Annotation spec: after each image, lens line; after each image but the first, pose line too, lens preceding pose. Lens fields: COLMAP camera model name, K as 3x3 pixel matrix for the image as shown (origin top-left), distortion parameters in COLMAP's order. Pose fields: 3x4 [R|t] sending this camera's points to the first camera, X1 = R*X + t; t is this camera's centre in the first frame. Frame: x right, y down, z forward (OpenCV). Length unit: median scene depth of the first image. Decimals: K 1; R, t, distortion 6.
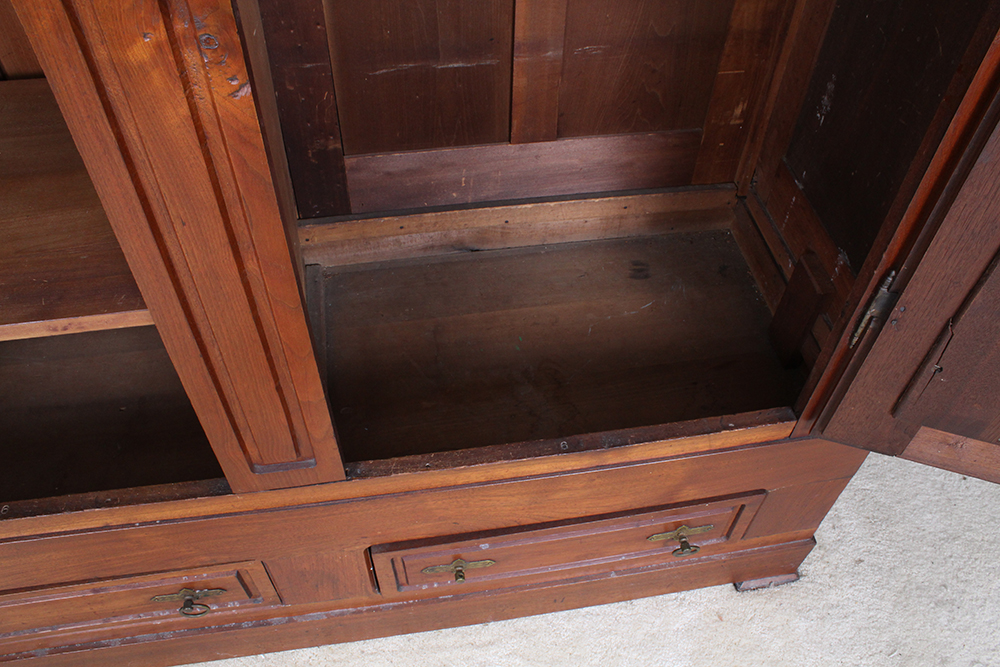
lens RADIAL K [[815.5, 0, 500.0], [0, 815.5, 333.5], [0, 0, 1]] dist [-0.130388, 0.068503]
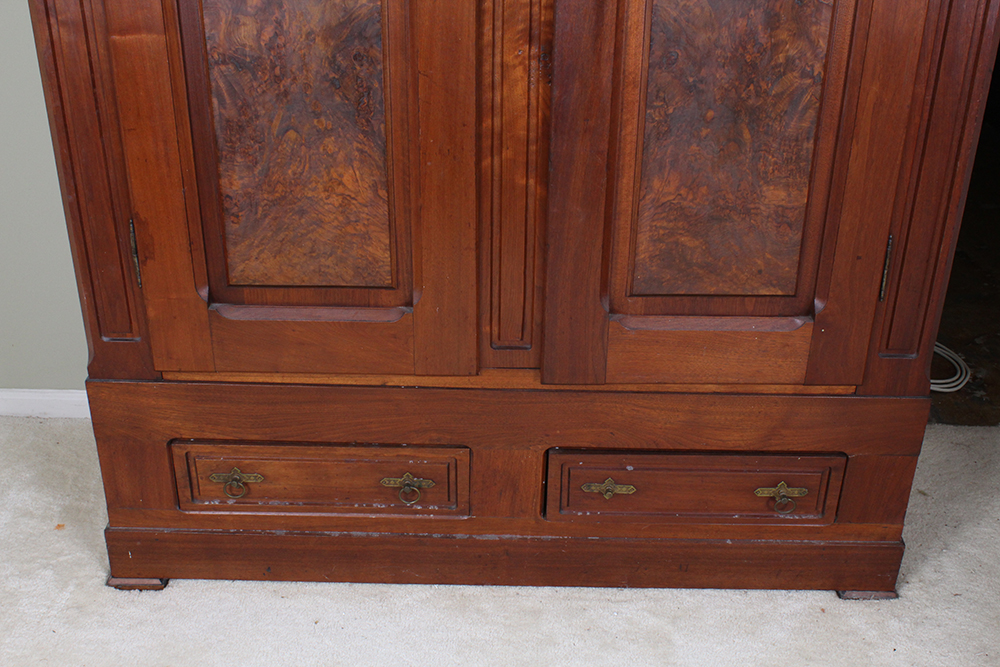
lens RADIAL K [[1138.4, 0, 500.0], [0, 1138.4, 333.5], [0, 0, 1]] dist [-0.127079, 0.186839]
pose [[0.985137, 0.074898, -0.154579, 0.041132], [-0.128407, 0.918849, -0.373133, 0.749379], [0.114088, 0.387436, 0.914810, -0.807160]]
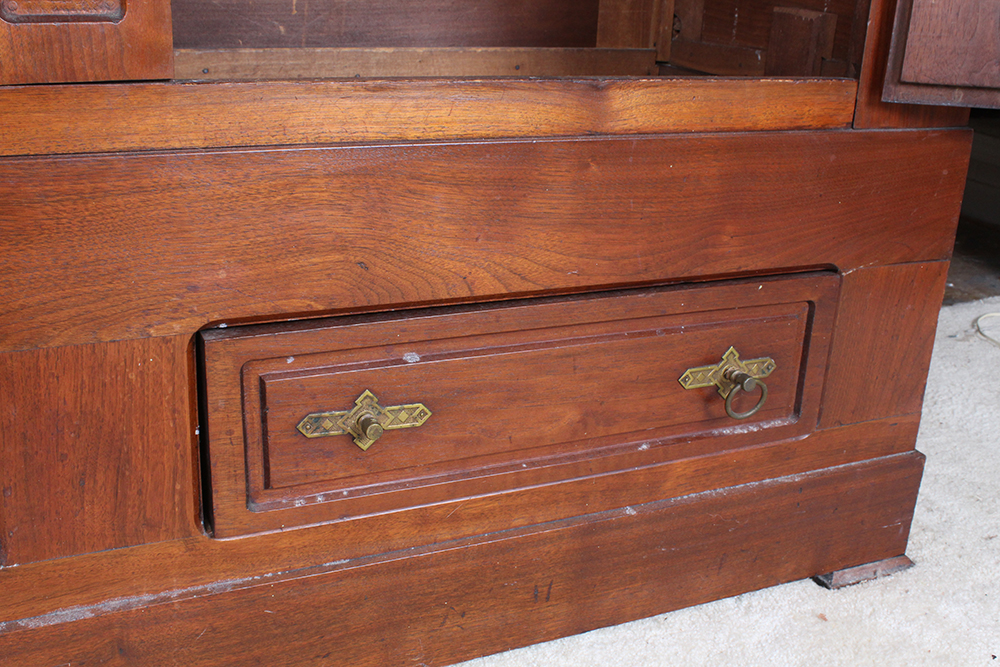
lens RADIAL K [[1068.6, 0, 482.9], [0, 1068.6, 333.2], [0, 0, 1]] dist [-0.070221, 0.007003]
pose [[0.968926, -0.066952, 0.238116, -0.134569], [0.175758, 0.863723, -0.472326, 0.562204], [-0.174043, 0.499500, 0.848651, 0.354292]]
